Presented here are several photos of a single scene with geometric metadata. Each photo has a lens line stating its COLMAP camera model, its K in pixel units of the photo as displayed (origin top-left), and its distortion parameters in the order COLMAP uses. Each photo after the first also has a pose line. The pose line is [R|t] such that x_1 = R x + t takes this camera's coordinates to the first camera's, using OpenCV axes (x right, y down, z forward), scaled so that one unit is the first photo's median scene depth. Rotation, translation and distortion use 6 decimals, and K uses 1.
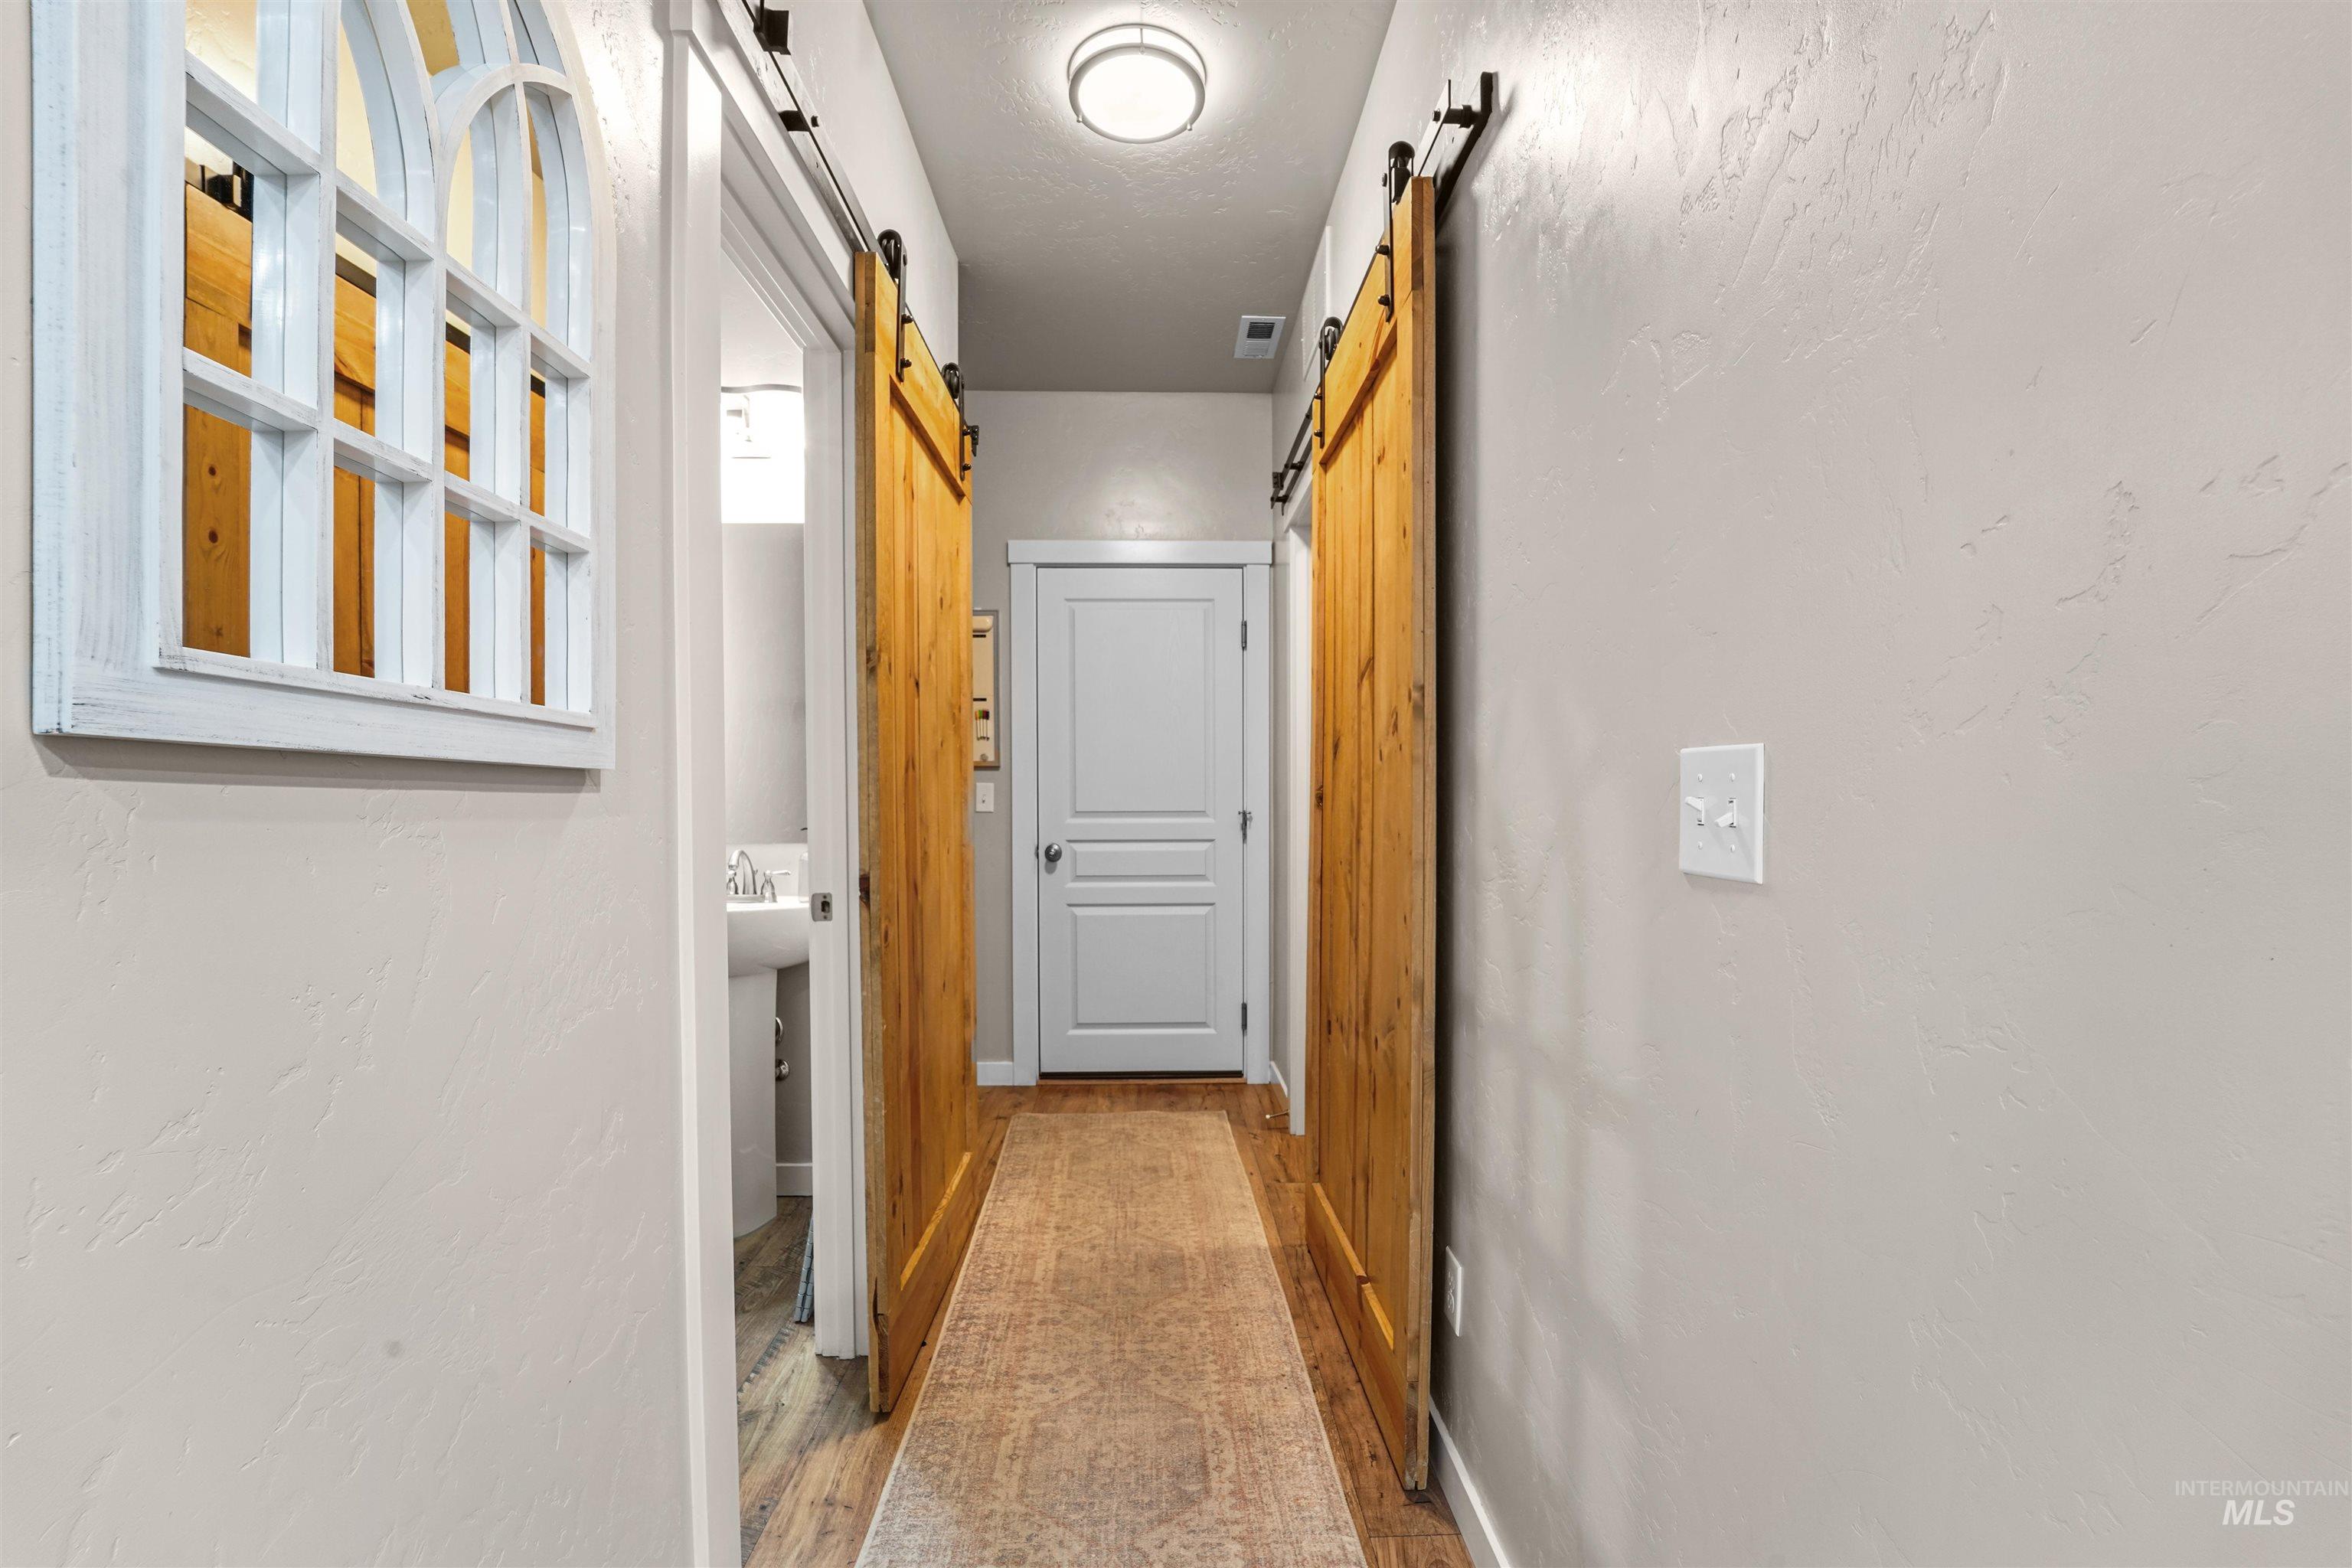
lens RADIAL K [[976.3, 0, 1158.7], [0, 976.3, 806.5], [0, 0, 1]] dist [-0.022507, 0.000394]
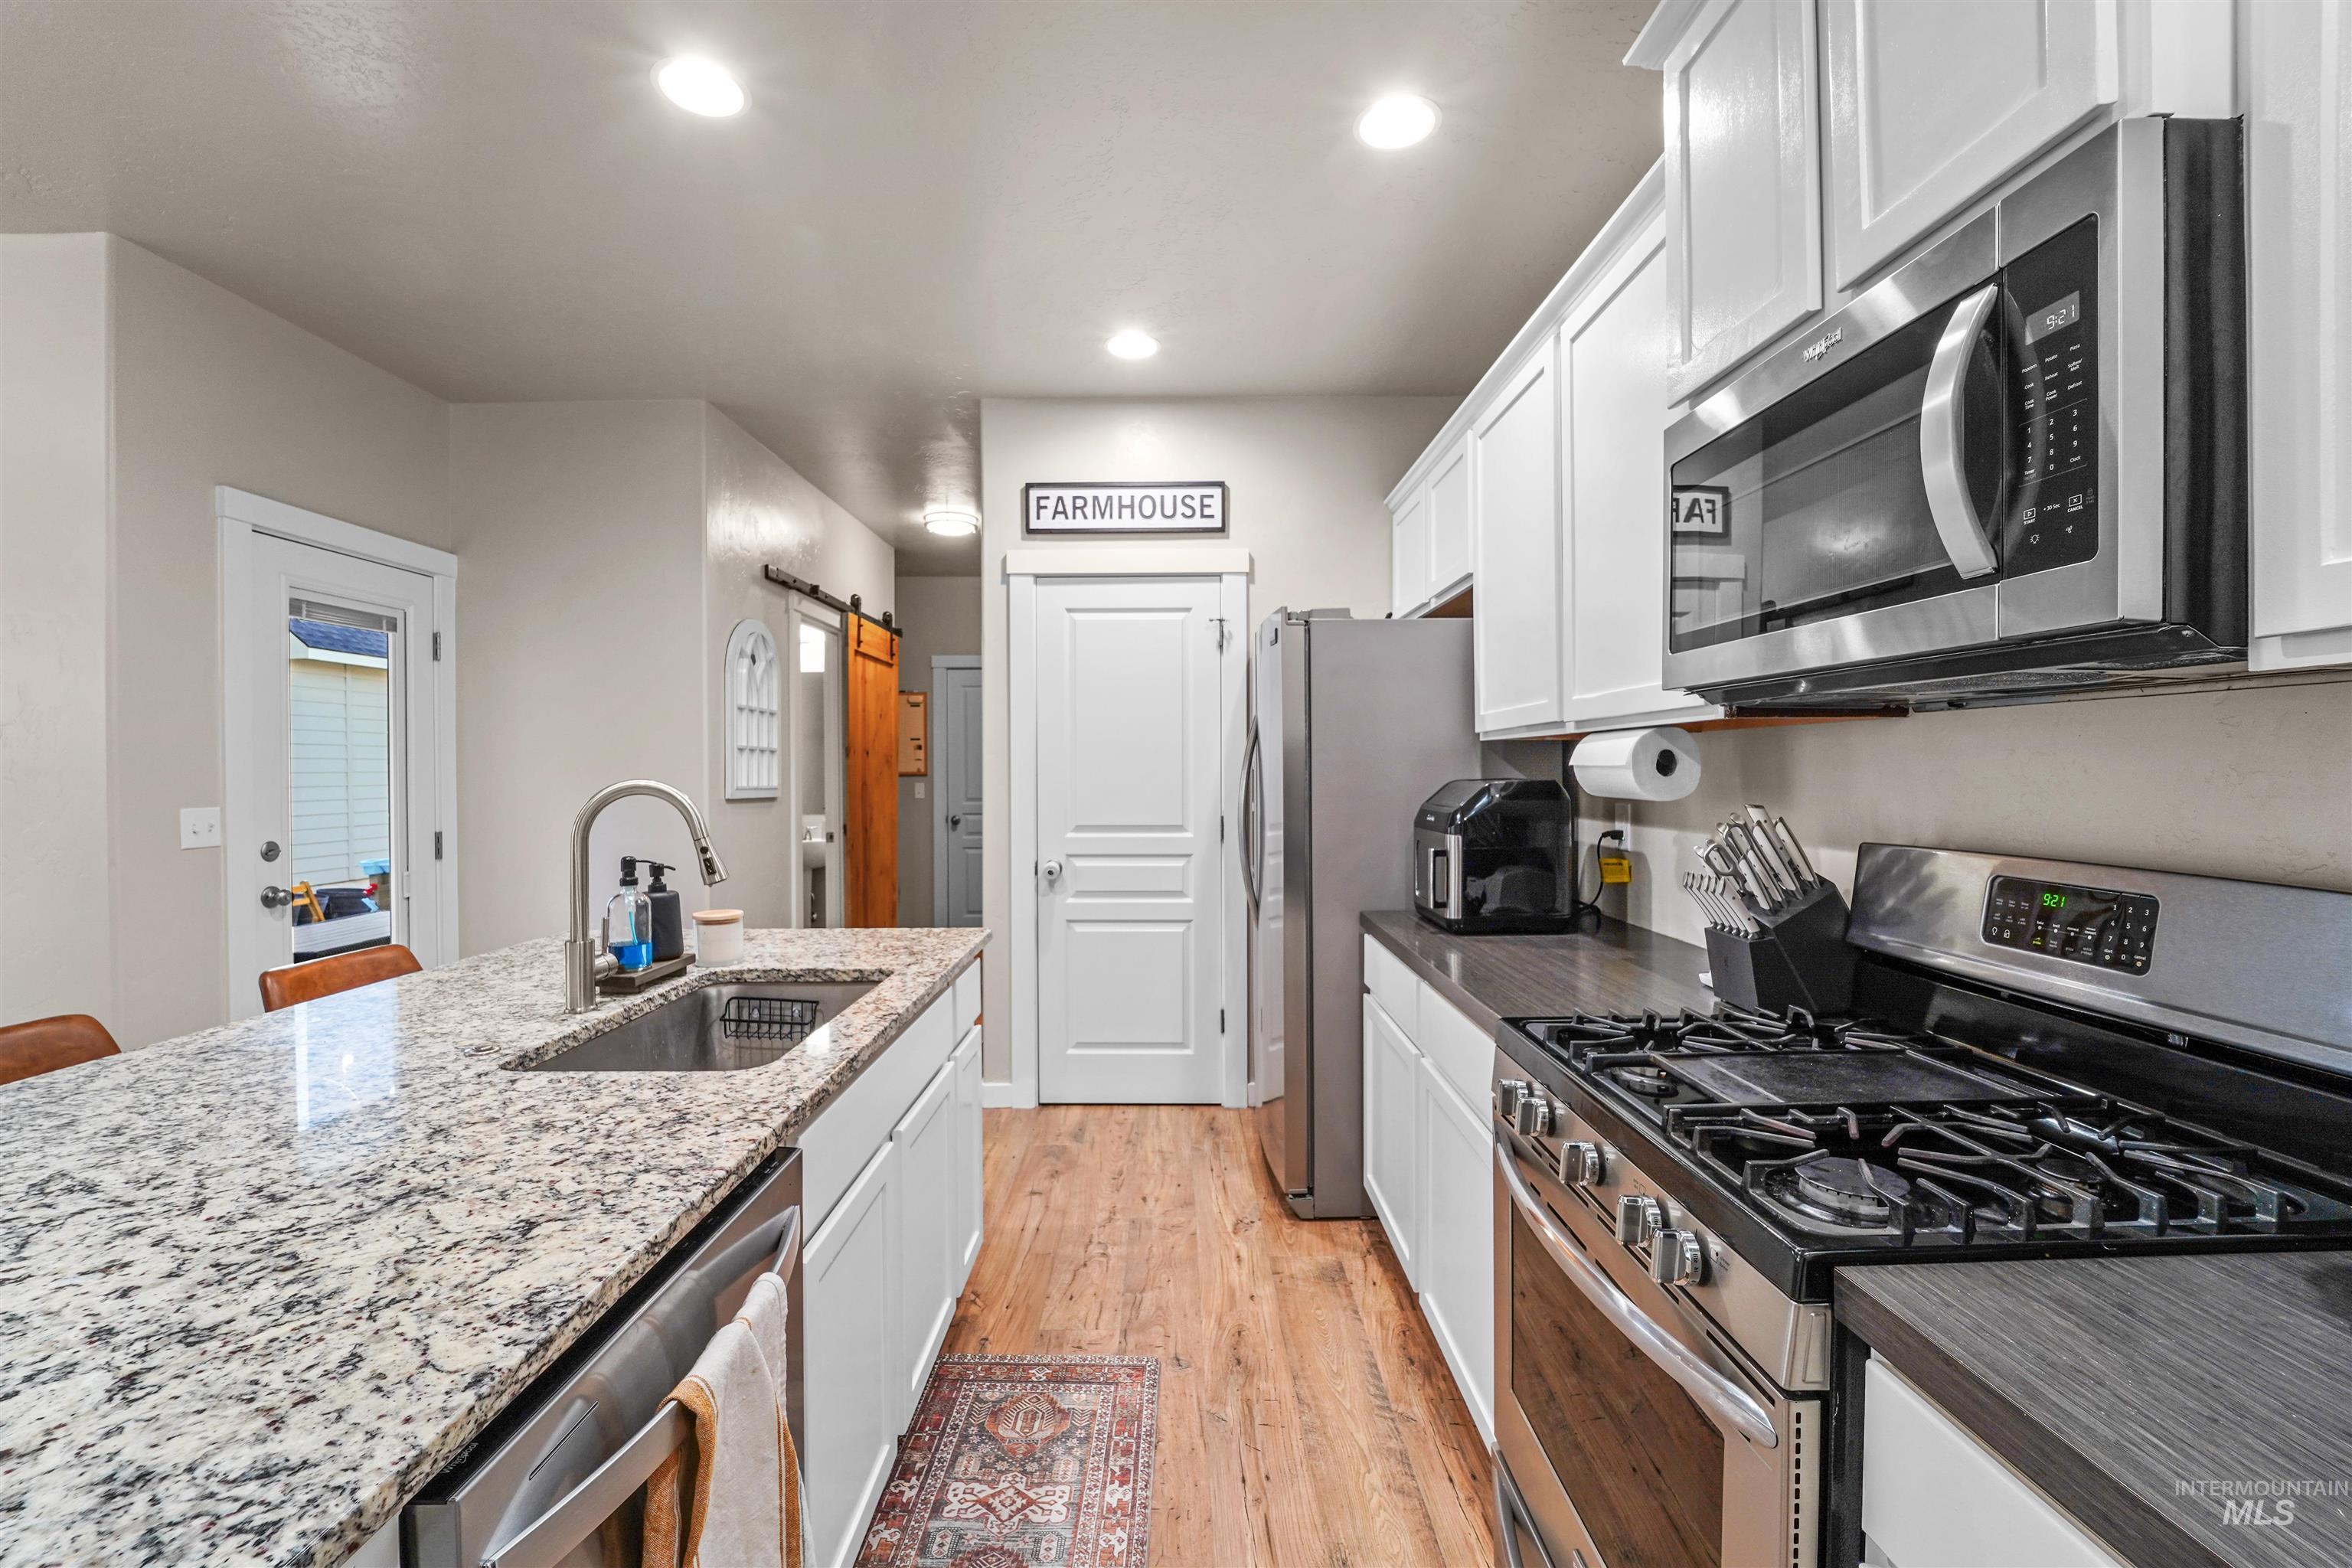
lens RADIAL K [[976.3, 0, 1169.3], [0, 976.3, 779.4], [0, 0, 1]] dist [-0.022507, 0.000394]
pose [[0.999962, 0.002013, -0.008502, 0.594969], [-0.002023, 0.999997, -0.001223, -0.054382], [0.008500, 0.001240, 0.999963, -1.635362]]
